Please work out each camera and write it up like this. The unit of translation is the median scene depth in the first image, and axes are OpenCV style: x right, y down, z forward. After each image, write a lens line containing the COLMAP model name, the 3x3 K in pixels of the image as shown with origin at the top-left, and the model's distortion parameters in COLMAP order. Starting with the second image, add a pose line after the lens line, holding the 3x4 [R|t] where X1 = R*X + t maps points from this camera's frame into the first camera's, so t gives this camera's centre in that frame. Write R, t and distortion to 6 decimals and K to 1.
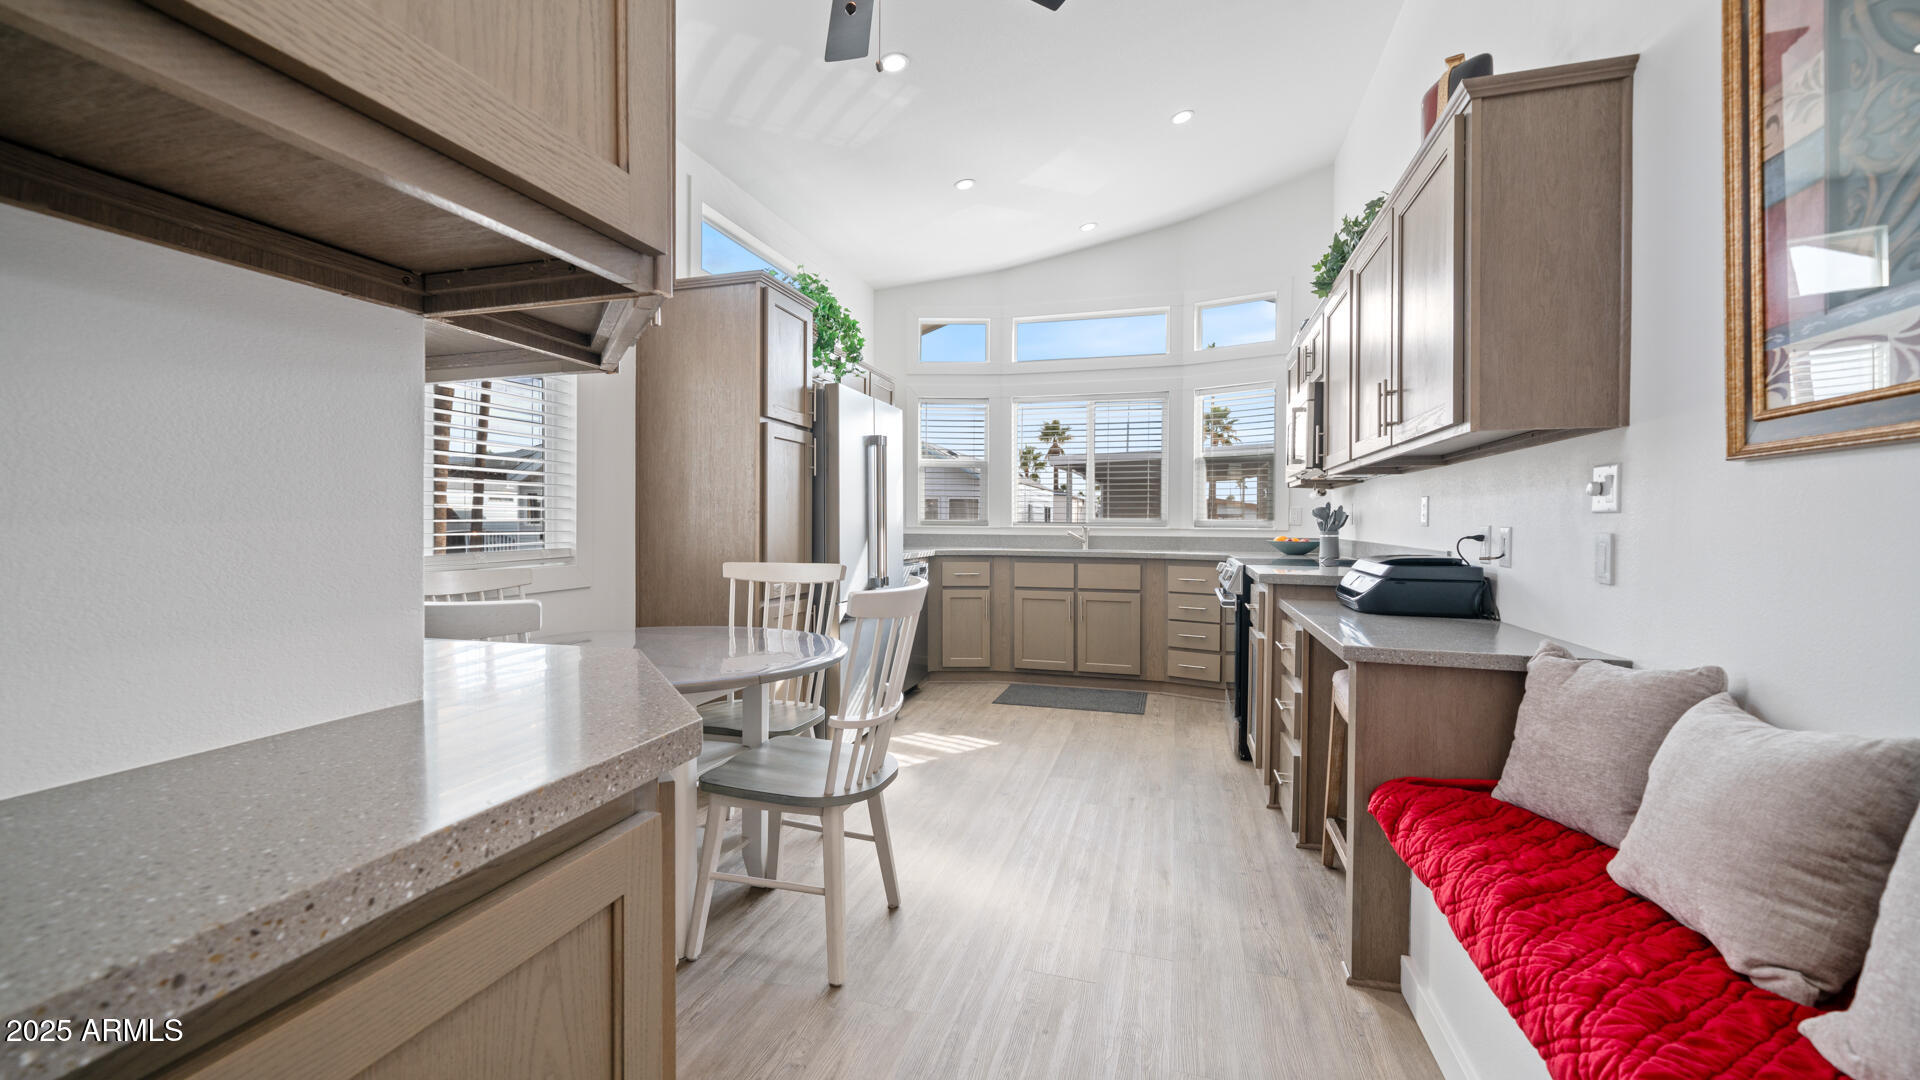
lens RADIAL K [[781.7, 0, 951.8], [0, 781.7, 537.0], [0, 0, 1]] dist [-0.002645, 0.000329]
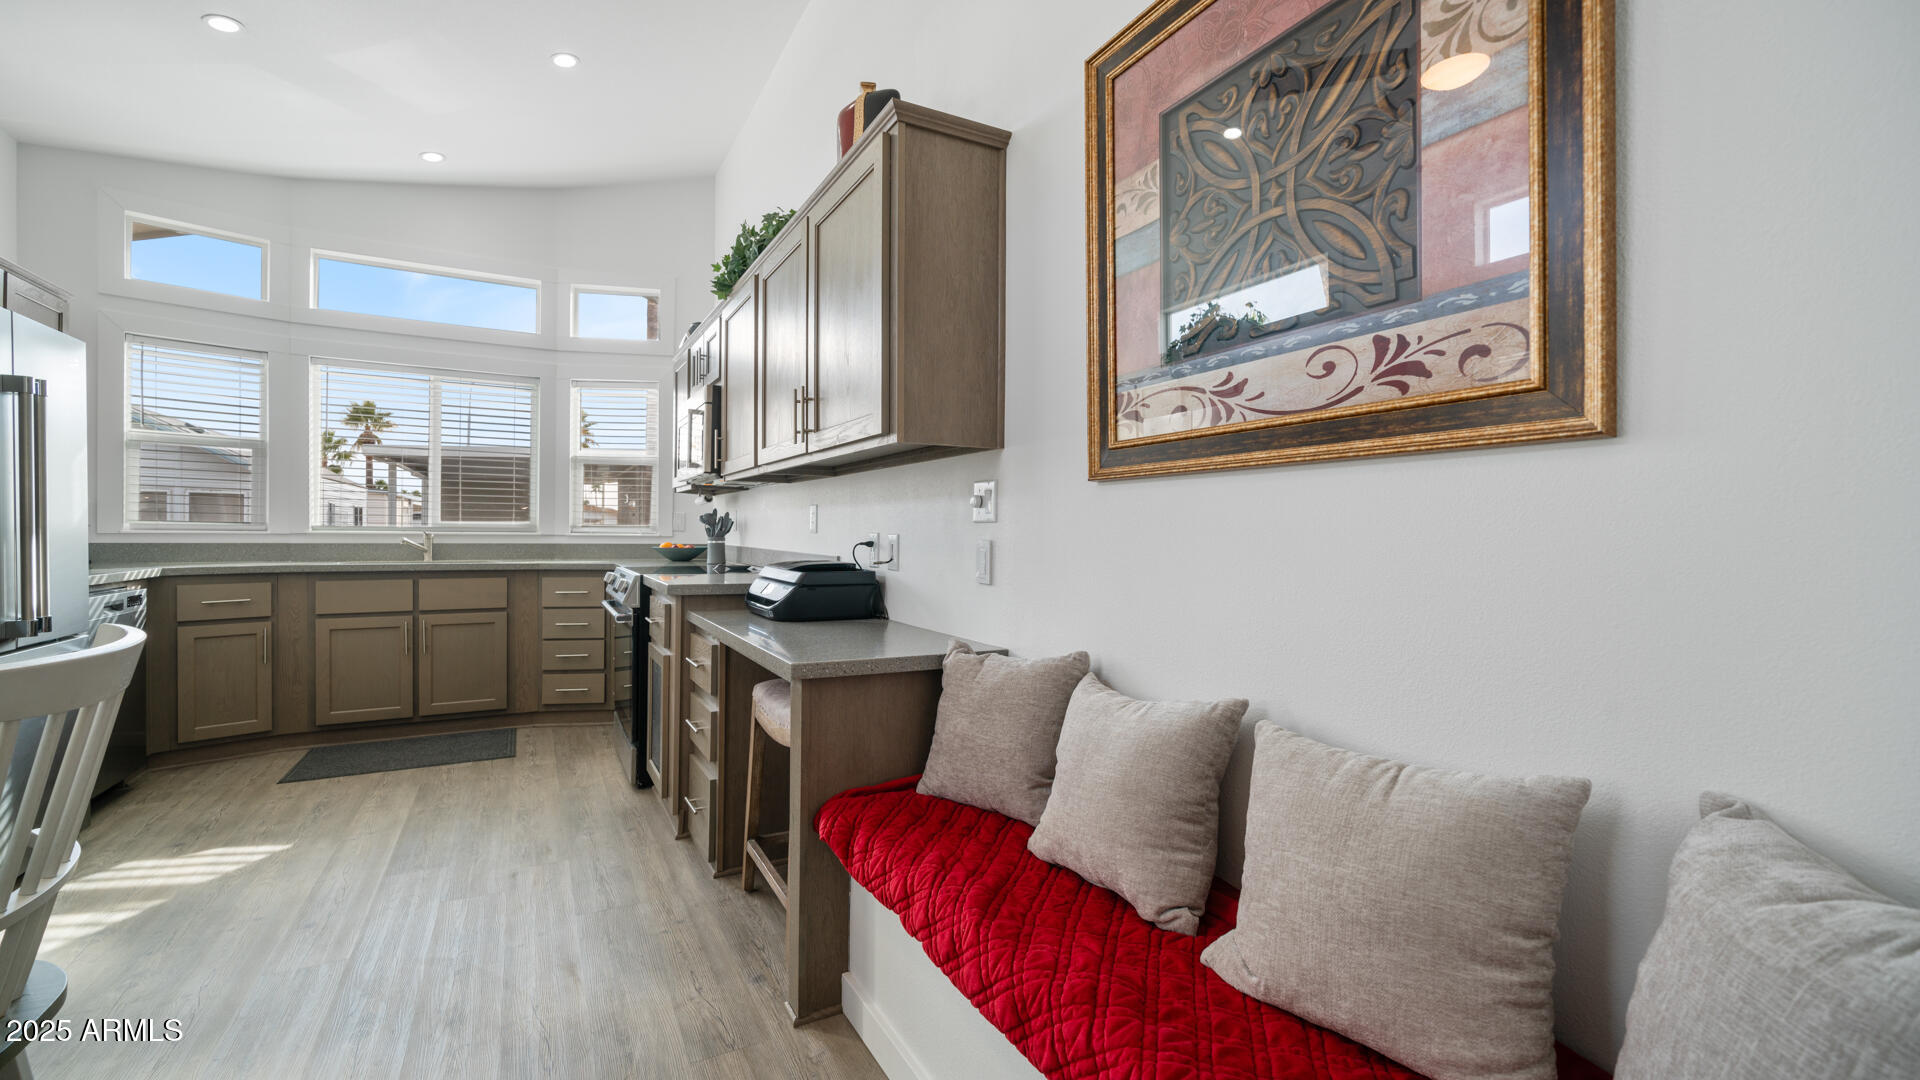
lens RADIAL K [[781.7, 0, 951.8], [0, 781.7, 537.0], [0, 0, 1]] dist [-0.002645, 0.000329]
pose [[0.717217, -0.002588, 0.696845, -0.003357], [0.007366, 0.999965, -0.003868, -0.003798], [-0.696811, 0.007907, 0.717211, 0.143443]]
